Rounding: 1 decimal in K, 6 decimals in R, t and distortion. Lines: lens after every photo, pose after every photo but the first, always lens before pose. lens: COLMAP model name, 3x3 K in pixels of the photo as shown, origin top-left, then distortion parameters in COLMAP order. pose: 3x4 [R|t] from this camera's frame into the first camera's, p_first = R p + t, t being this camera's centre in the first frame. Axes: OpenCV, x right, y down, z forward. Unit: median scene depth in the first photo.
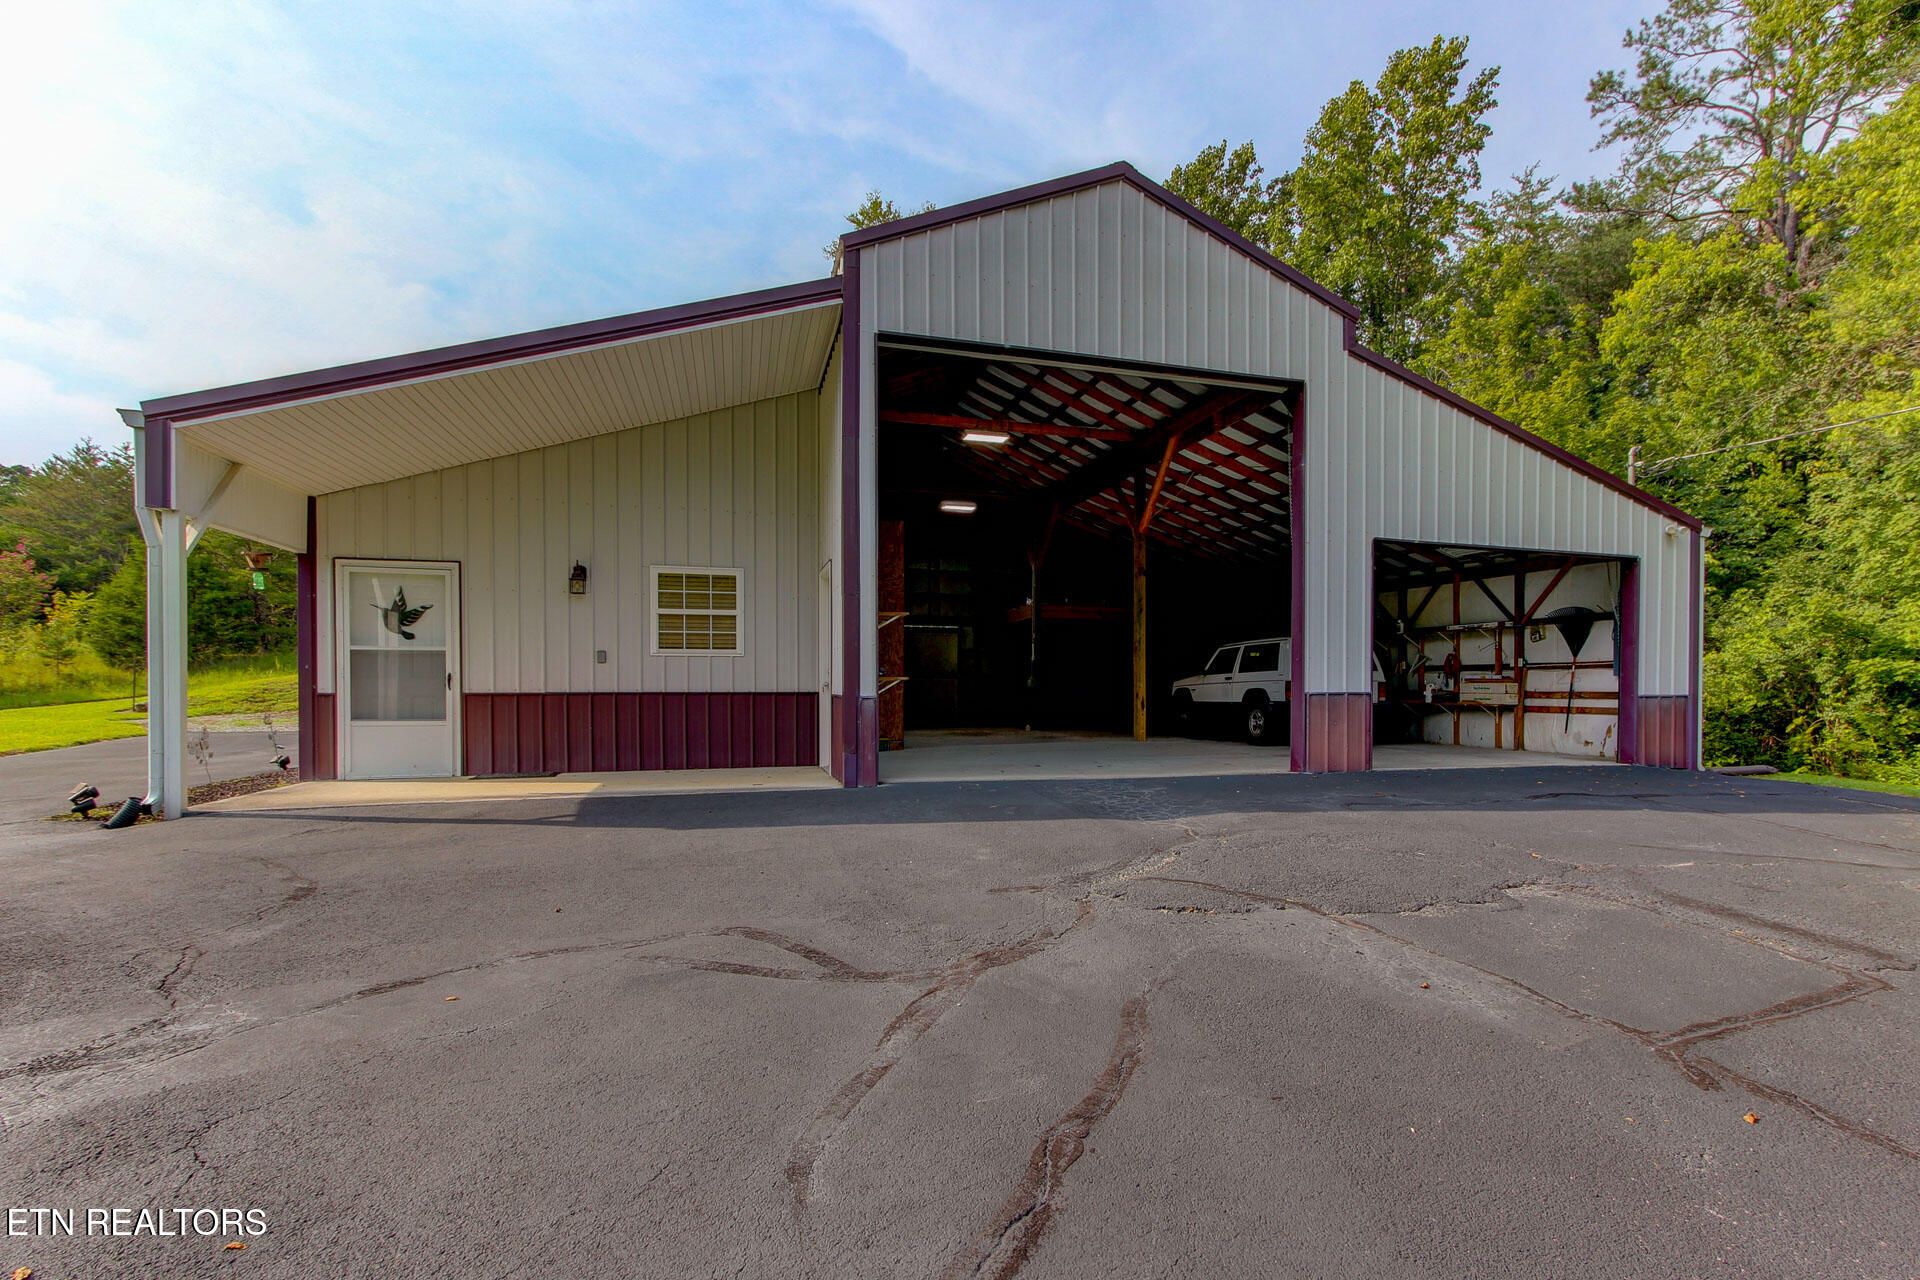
lens RADIAL K [[878.7, 0, 970.2], [0, 878.7, 679.1], [0, 0, 1]] dist [-0.004053, 0.002316]
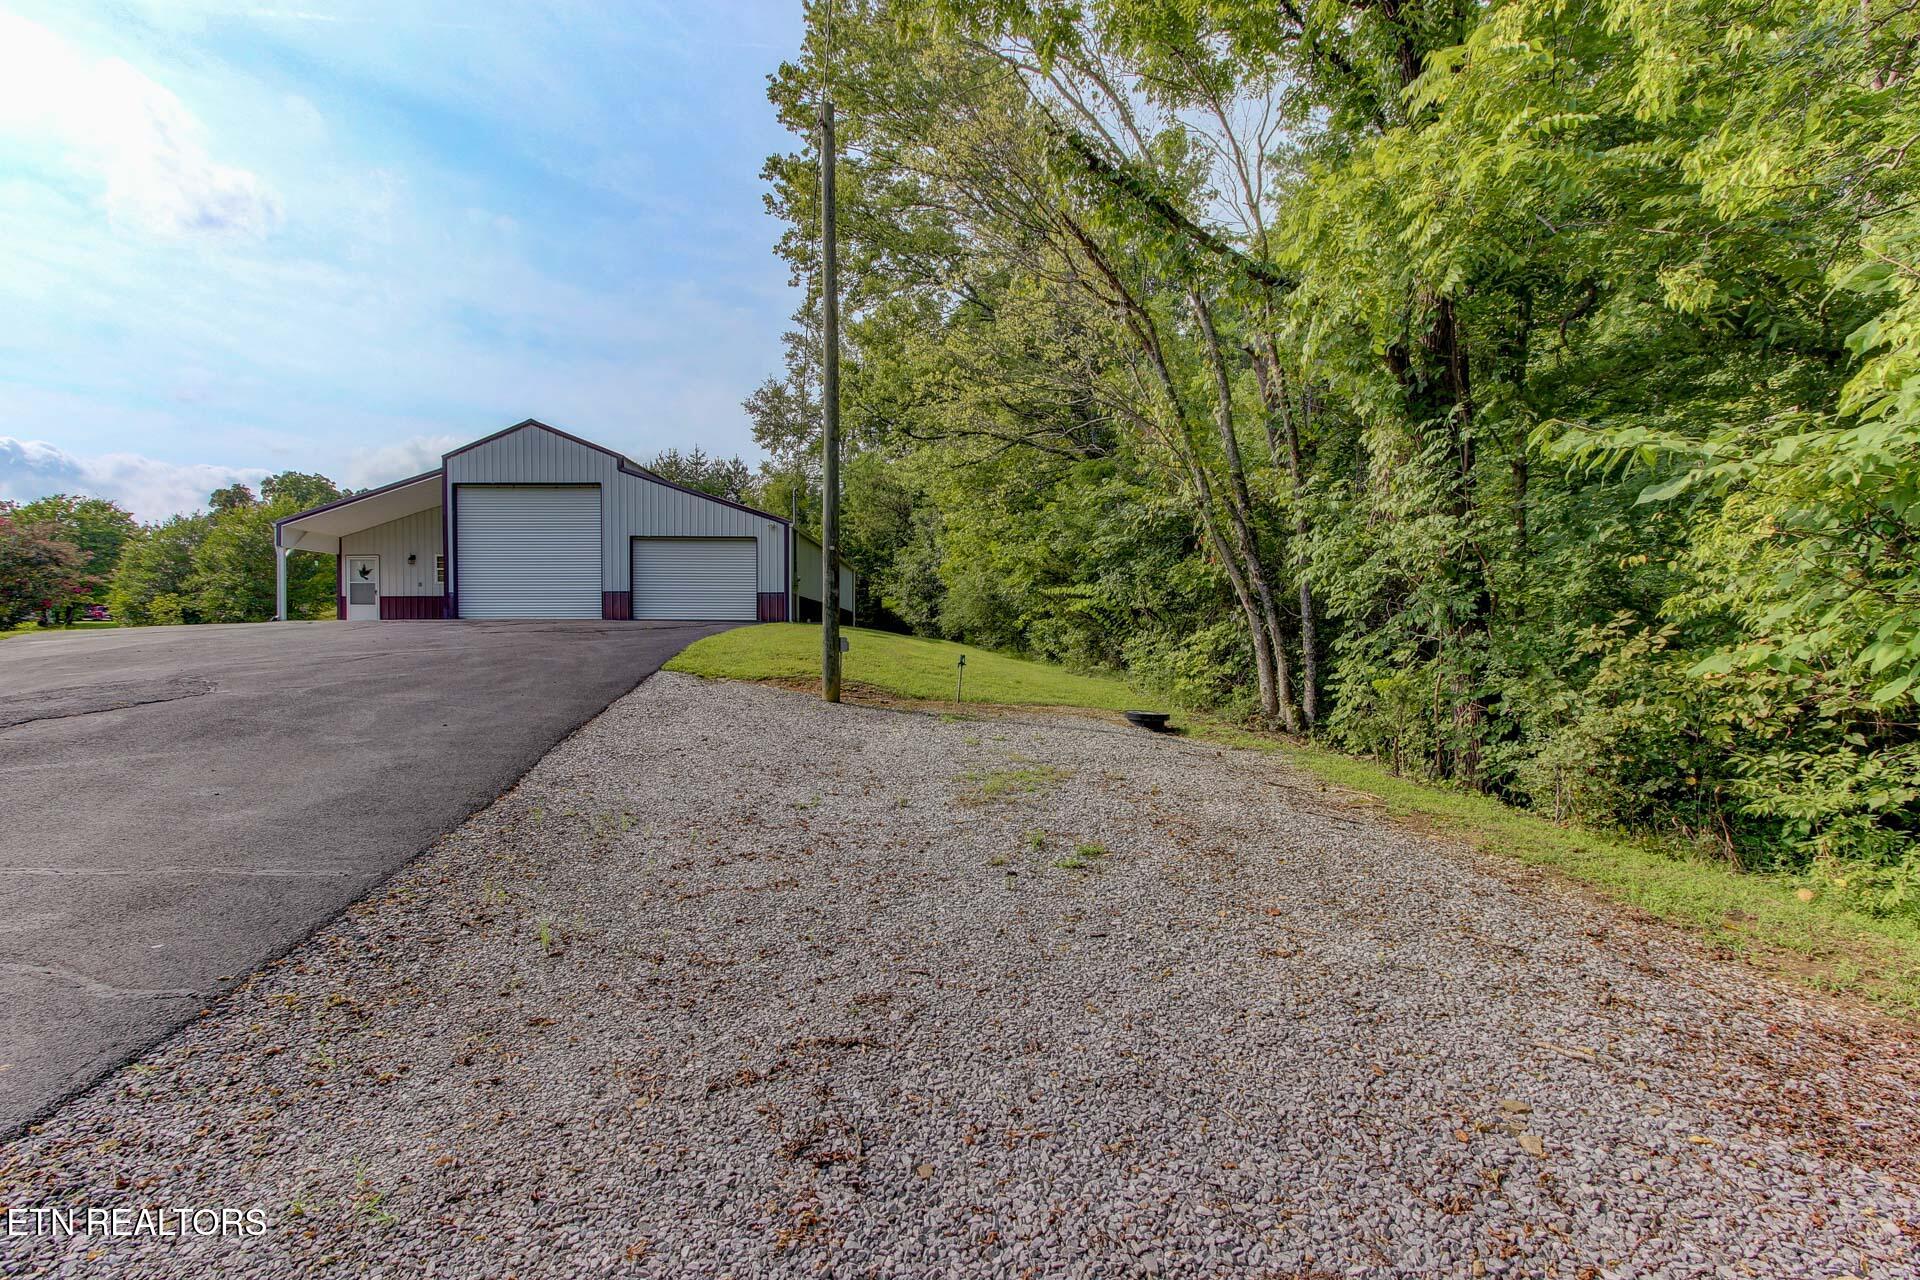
lens RADIAL K [[878.7, 0, 965.1], [0, 878.7, 647.7], [0, 0, 1]] dist [-0.004053, 0.002316]
pose [[0.954239, -0.002063, -0.299038, 2.362628], [0.000373, 0.999984, -0.005709, 0.217759], [0.299045, 0.005336, 0.954224, -1.379201]]
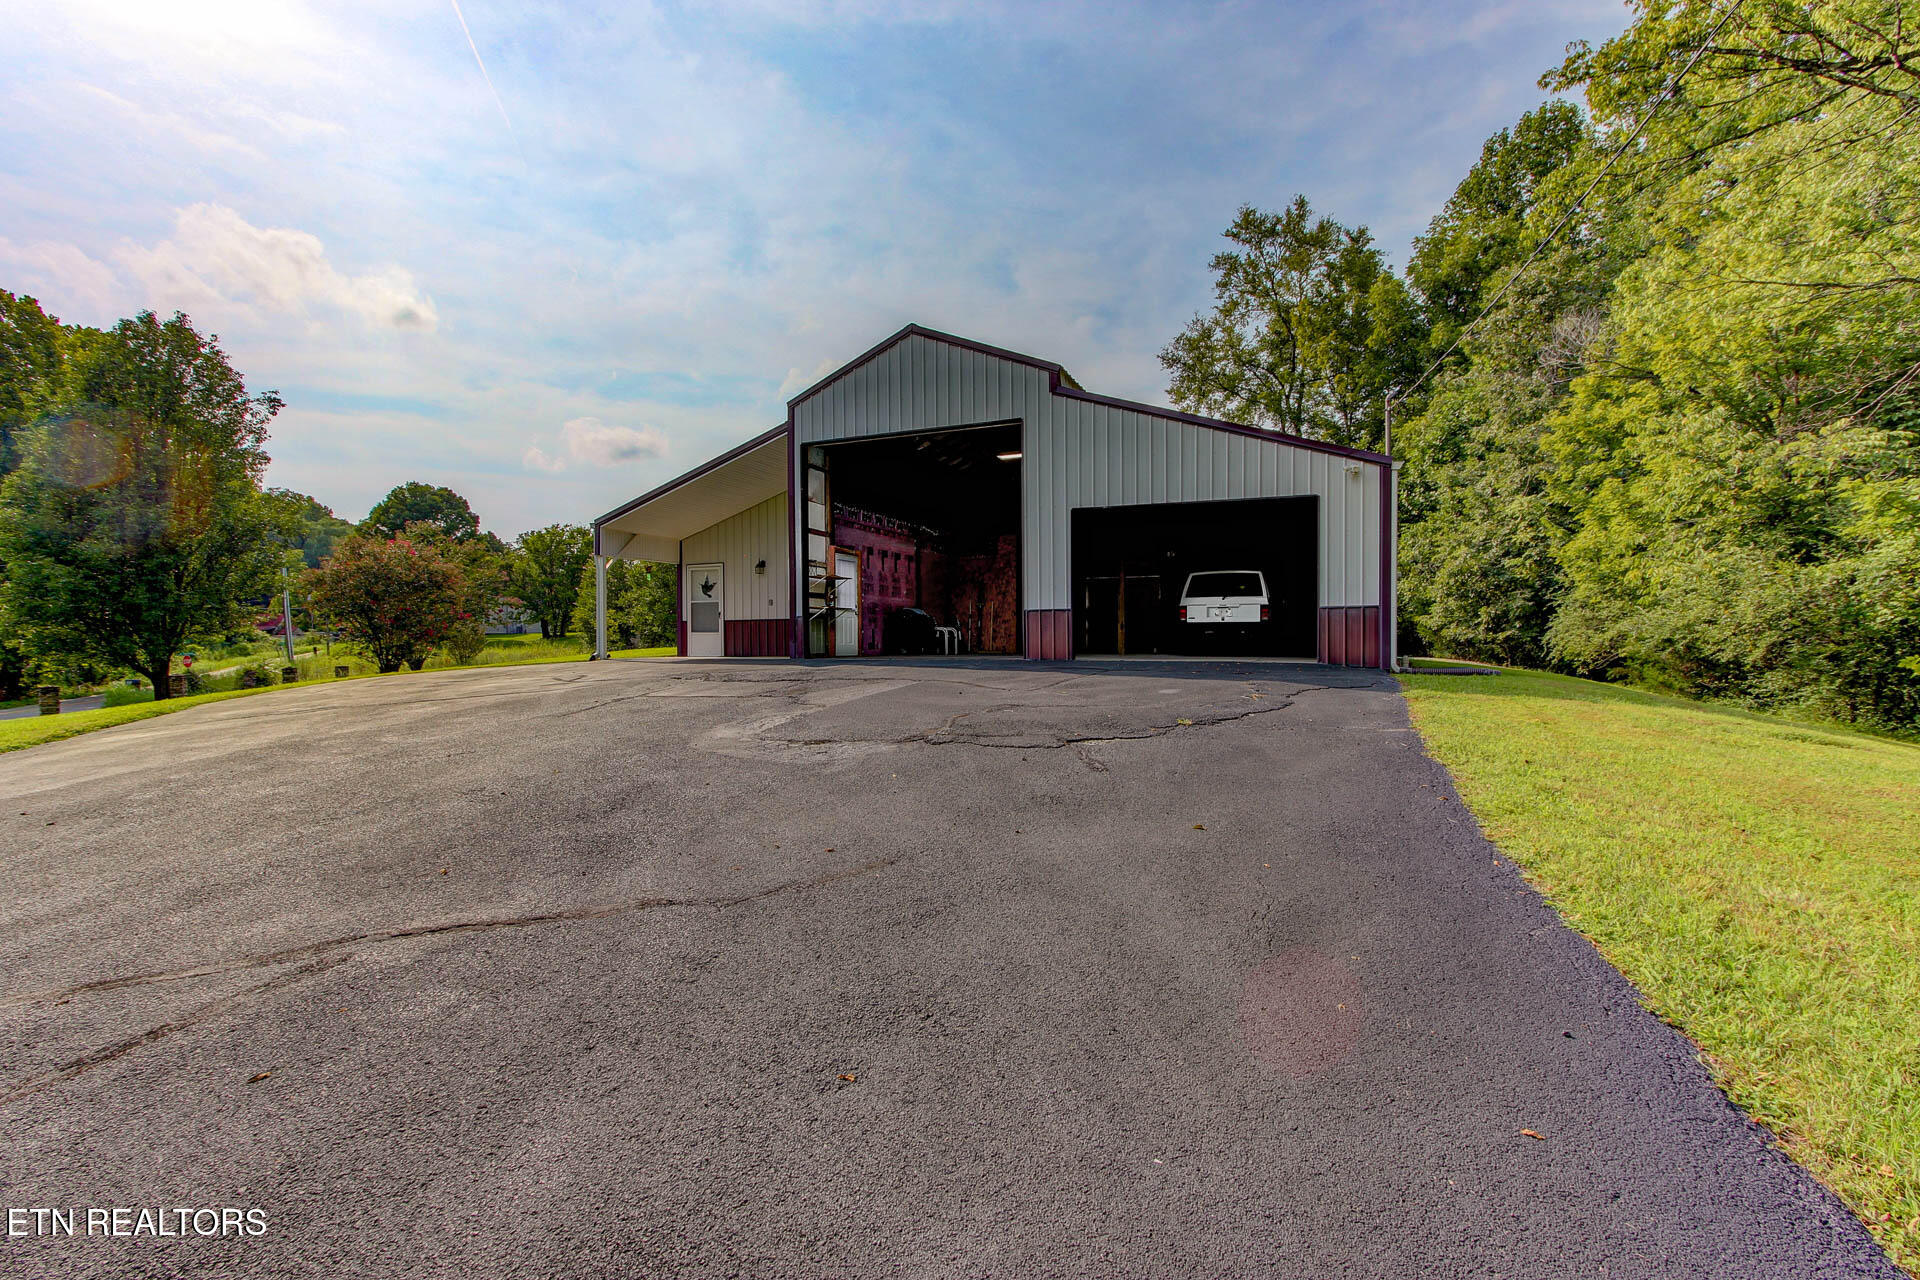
lens RADIAL K [[878.7, 0, 968.7], [0, 878.7, 649.0], [0, 0, 1]] dist [-0.004053, 0.002316]
pose [[0.757384, -0.001090, -0.652969, 1.361717], [0.000851, 0.999999, -0.000682, 0.089894], [0.652969, -0.000040, 0.757384, -0.301191]]
